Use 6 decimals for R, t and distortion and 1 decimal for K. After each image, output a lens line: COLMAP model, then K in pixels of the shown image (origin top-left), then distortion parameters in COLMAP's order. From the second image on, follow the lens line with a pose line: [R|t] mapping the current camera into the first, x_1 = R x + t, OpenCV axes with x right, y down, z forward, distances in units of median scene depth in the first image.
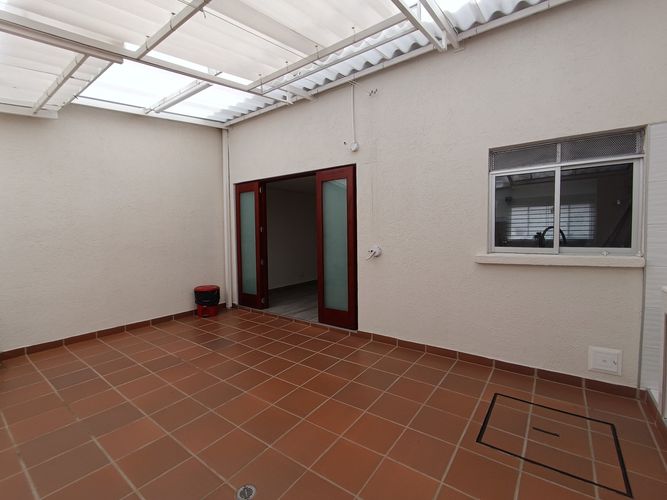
lens RADIAL K [[303.8, 0, 327.5], [0, 303.8, 246.8], [0, 0, 1]] dist [0.000296, -0.000857]
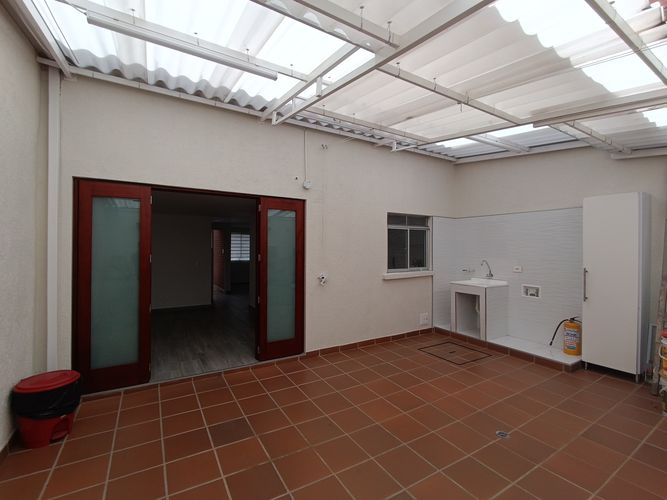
lens RADIAL K [[303.8, 0, 327.5], [0, 303.8, 246.8], [0, 0, 1]] dist [0.000296, -0.000857]
pose [[0.375479, 0.016330, 0.926687, -0.901222], [0.030946, 0.999066, -0.030145, -0.067418], [-0.926314, 0.039996, 0.374623, 0.519203]]
